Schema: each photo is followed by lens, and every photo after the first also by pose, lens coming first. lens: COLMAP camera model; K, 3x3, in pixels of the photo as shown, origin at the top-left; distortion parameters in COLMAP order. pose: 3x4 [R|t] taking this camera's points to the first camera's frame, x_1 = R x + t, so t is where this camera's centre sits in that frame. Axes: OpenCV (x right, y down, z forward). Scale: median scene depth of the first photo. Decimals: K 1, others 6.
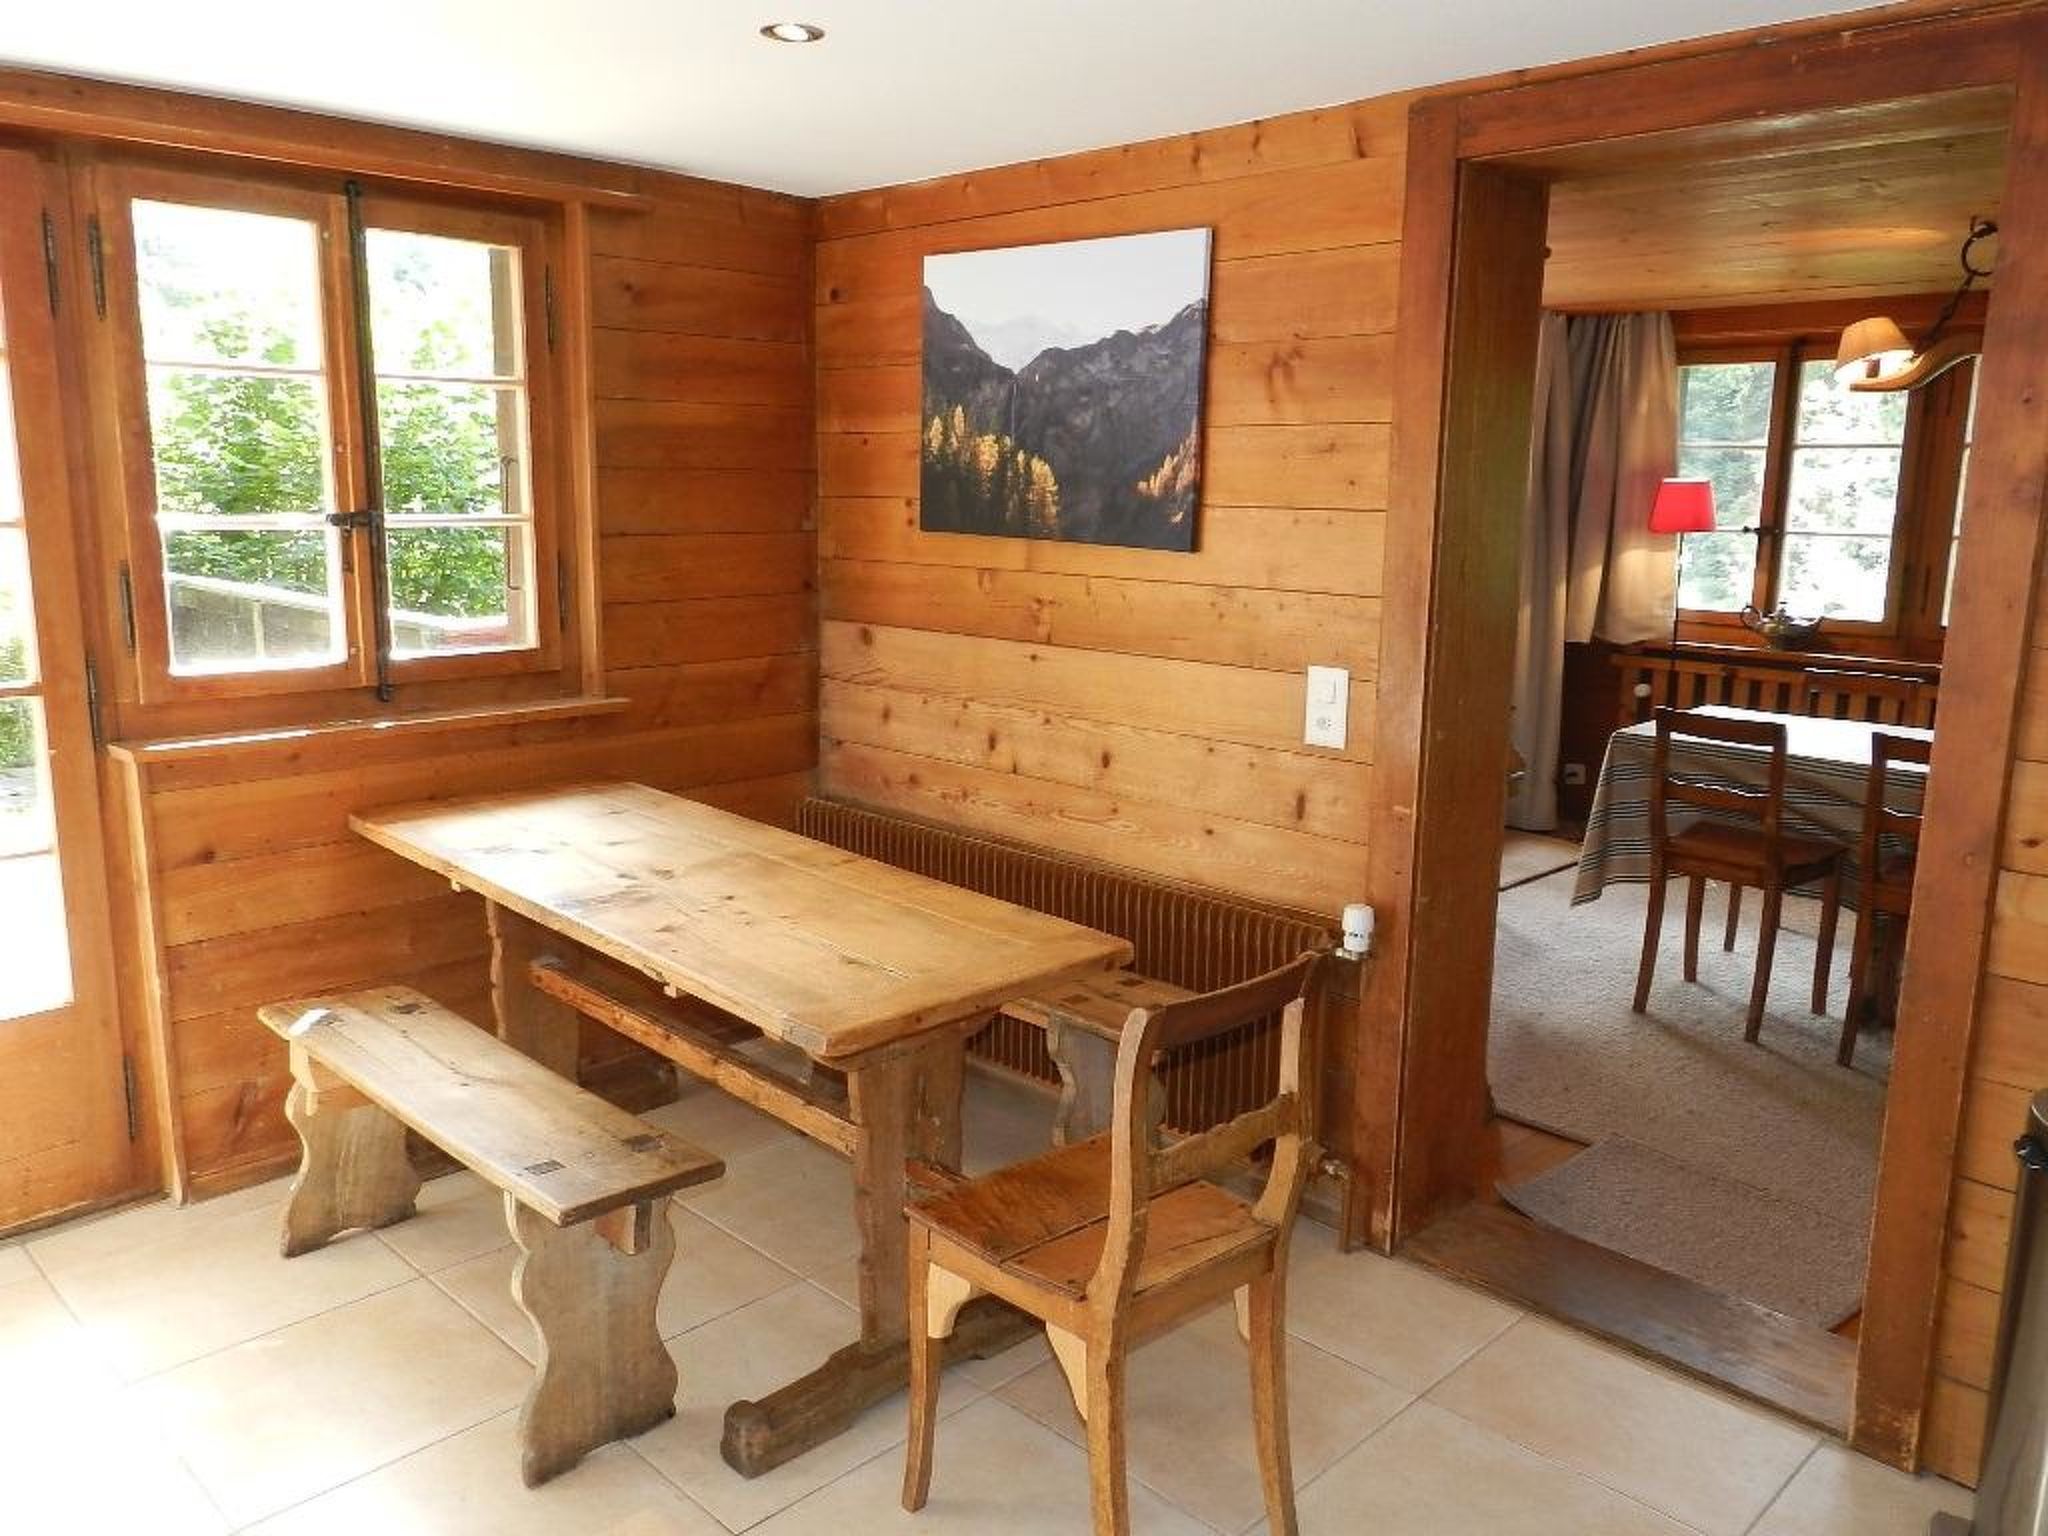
lens RADIAL K [[1545.7, 0, 1016.8], [0, 1545.7, 770.0], [0, 0, 1]] dist [0.008318, 0.001964]
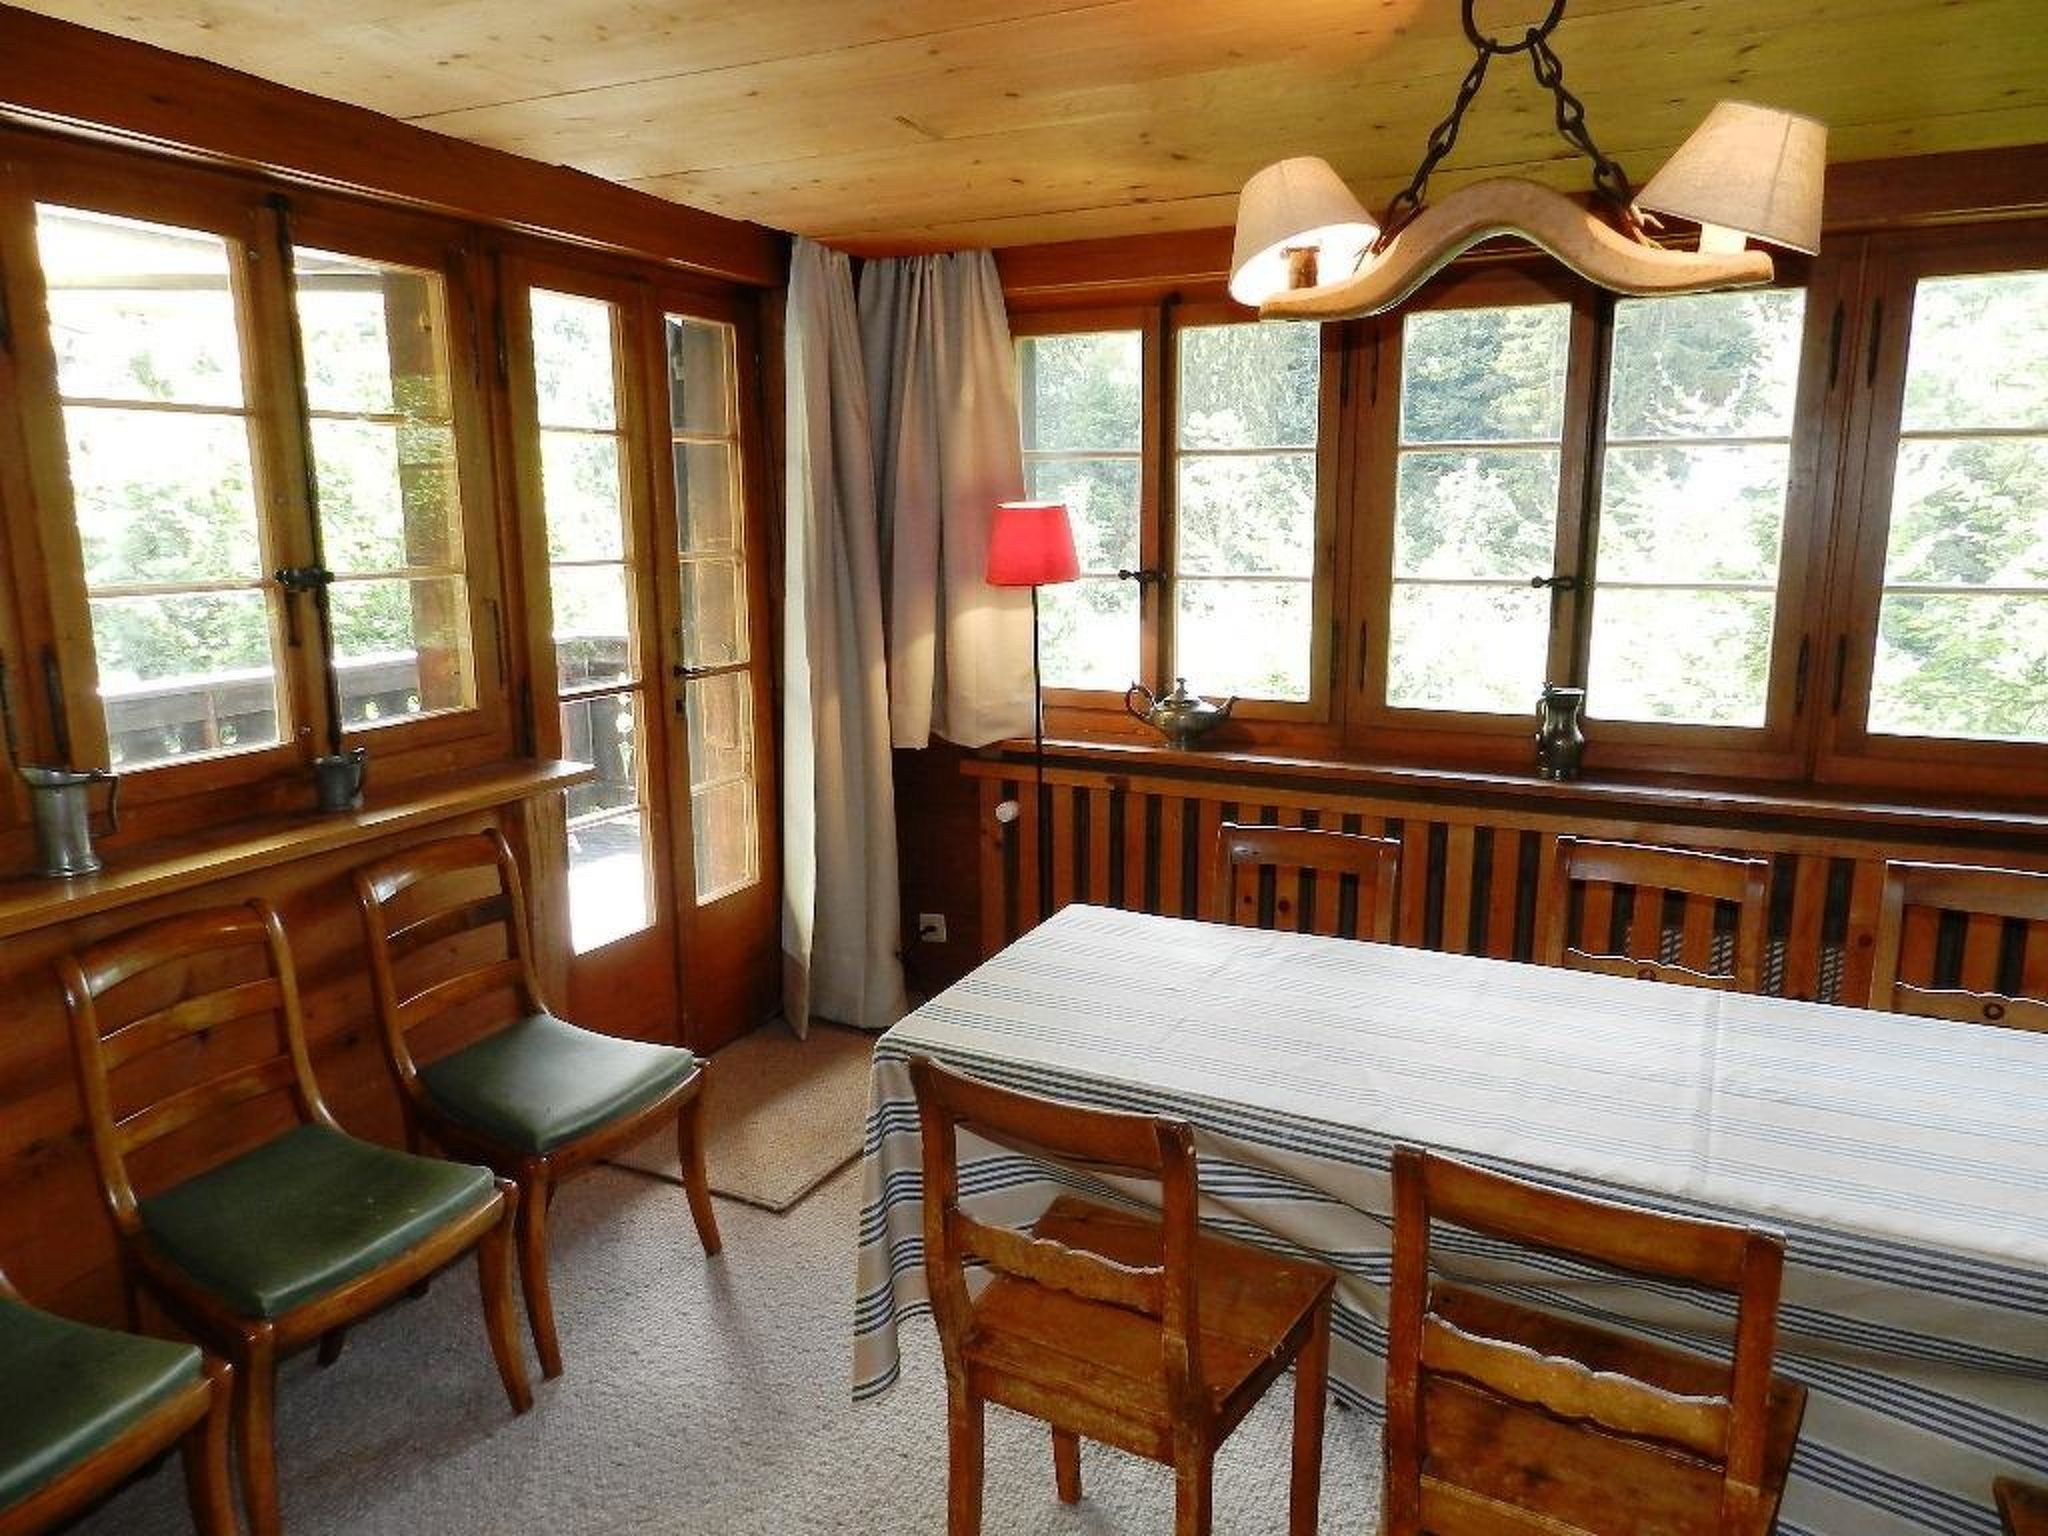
lens RADIAL K [[1389.7, 0, 1026.1], [0, 1389.7, 763.5], [0, 0, 1]] dist [0.035552, 0.000310]
pose [[0.942140, -0.085907, 0.324025, 0.221043], [0.083896, 0.996270, 0.020201, -0.086824], [-0.324552, 0.008152, 0.945833, 0.427246]]
